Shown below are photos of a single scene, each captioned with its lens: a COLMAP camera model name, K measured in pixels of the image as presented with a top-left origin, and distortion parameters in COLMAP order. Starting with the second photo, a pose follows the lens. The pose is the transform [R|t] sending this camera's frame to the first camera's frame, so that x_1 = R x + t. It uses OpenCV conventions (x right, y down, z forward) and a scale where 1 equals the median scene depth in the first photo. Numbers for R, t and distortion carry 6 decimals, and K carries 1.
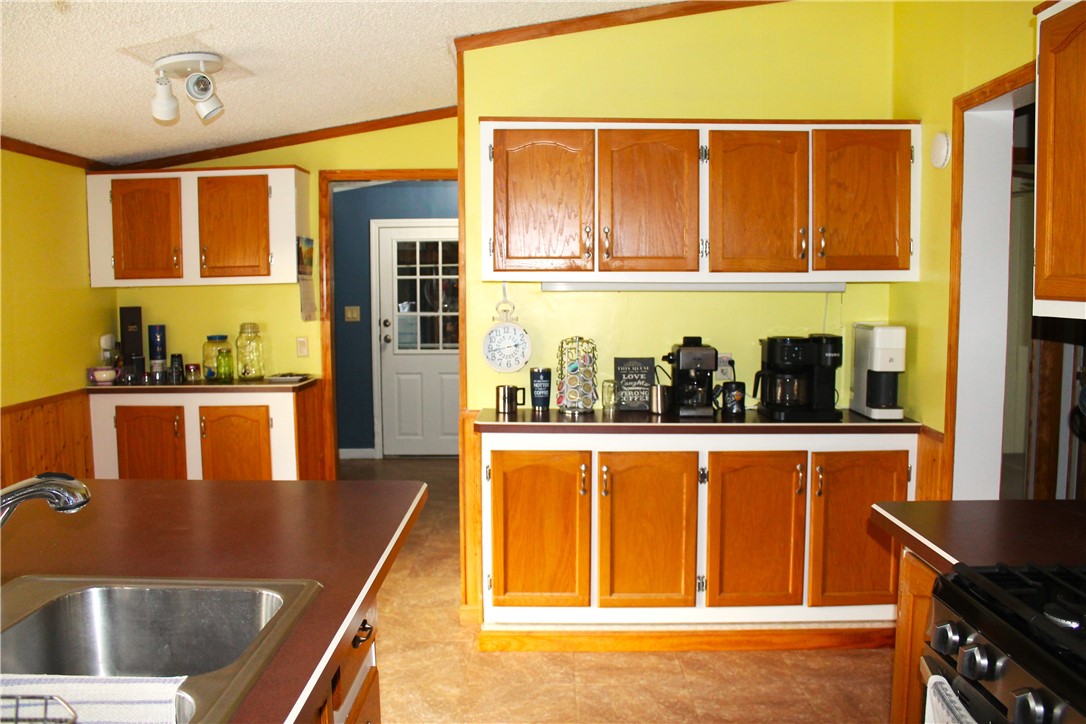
lens RADIAL K [[915.4, 0, 543.0], [0, 915.4, 363.0], [0, 0, 1]] dist [-0.145920, 0.096615]
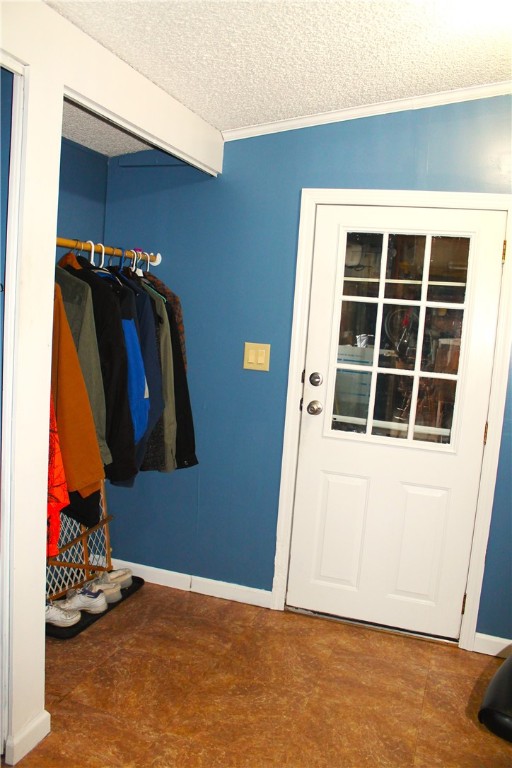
lens RADIAL K [[647.4, 0, 256.1], [0, 647.4, 381.3], [0, 0, 1]] dist [-0.145920, 0.096615]
pose [[0.947103, 0.108540, -0.302019, -0.130273], [-0.097150, 0.993883, 0.052529, -0.089282], [0.305873, -0.020409, 0.951853, 0.921694]]
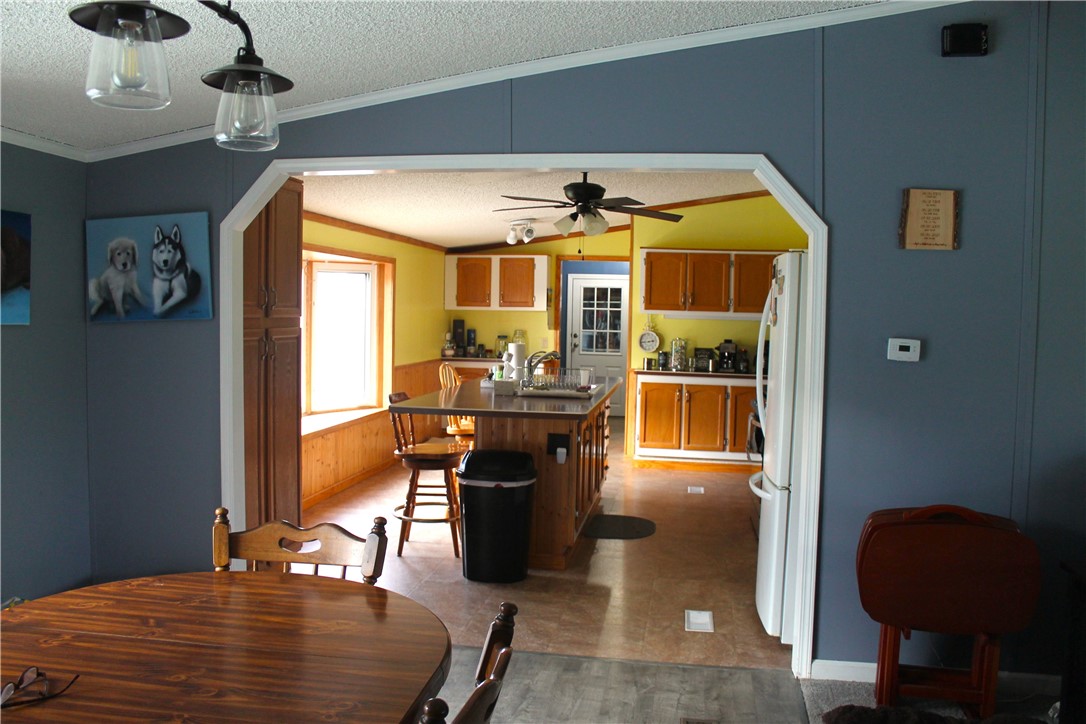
lens RADIAL K [[915.4, 0, 542.6], [0, 915.4, 360.9], [0, 0, 1]] dist [-0.145920, 0.096615]
pose [[0.988121, 0.035276, -0.149576, 0.031736], [-0.040417, 0.998687, -0.031473, 0.085955], [0.148270, 0.037144, 0.988249, -0.991240]]
